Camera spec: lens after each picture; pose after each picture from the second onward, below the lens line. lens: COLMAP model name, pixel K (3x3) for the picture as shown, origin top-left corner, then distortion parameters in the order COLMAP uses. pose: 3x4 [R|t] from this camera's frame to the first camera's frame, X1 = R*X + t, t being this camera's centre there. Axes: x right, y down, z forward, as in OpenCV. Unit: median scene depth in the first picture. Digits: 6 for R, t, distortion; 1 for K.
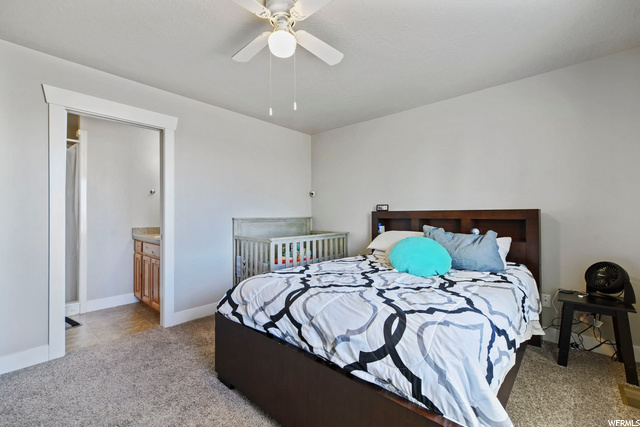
lens RADIAL K [[278.4, 0, 319.9], [0, 278.4, 214.7], [0, 0, 1]] dist [0.004141, -0.000261]
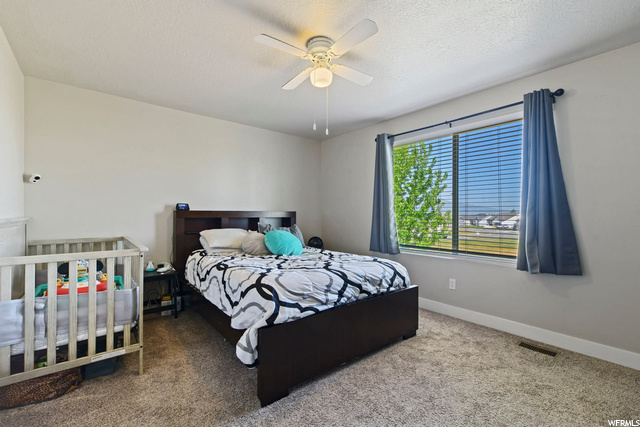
lens RADIAL K [[278.4, 0, 319.5], [0, 278.4, 213.0], [0, 0, 1]] dist [0.004141, -0.000261]
pose [[0.147042, 0.005433, 0.989115, -1.666087], [-0.003724, 0.999981, -0.004939, -0.005415], [-0.989123, -0.002958, 0.147060, 0.985666]]
